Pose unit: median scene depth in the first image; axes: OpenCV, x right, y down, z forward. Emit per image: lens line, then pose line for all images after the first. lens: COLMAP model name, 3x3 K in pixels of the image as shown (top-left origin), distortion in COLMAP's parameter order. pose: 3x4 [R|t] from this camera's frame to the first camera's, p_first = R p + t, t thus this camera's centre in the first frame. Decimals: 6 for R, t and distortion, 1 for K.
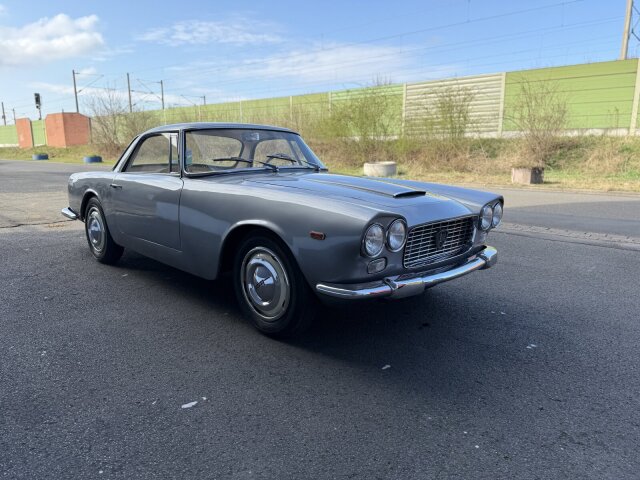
lens RADIAL K [[498.7, 0, 306.7], [0, 498.7, 241.3], [0, 0, 1]] dist [-0.002296, -0.014003]
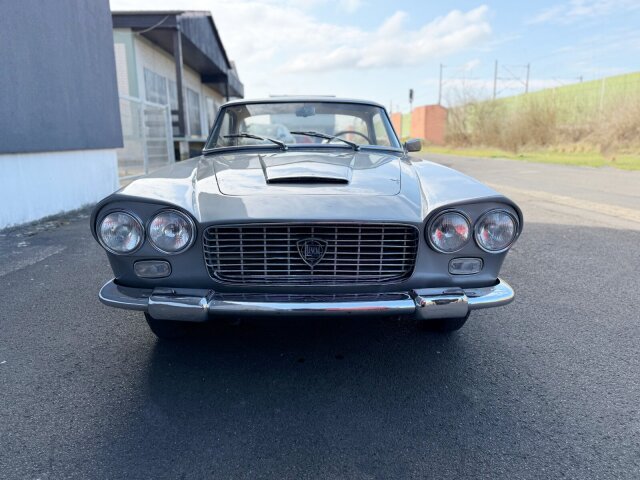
lens RADIAL K [[498.7, 0, 306.7], [0, 498.7, 241.3], [0, 0, 1]] dist [-0.002296, -0.014003]
pose [[0.704326, 0.130981, -0.697688, 0.097851], [-0.121916, 0.990546, 0.062886, -0.007991], [0.699329, 0.040767, 0.713636, 0.074318]]
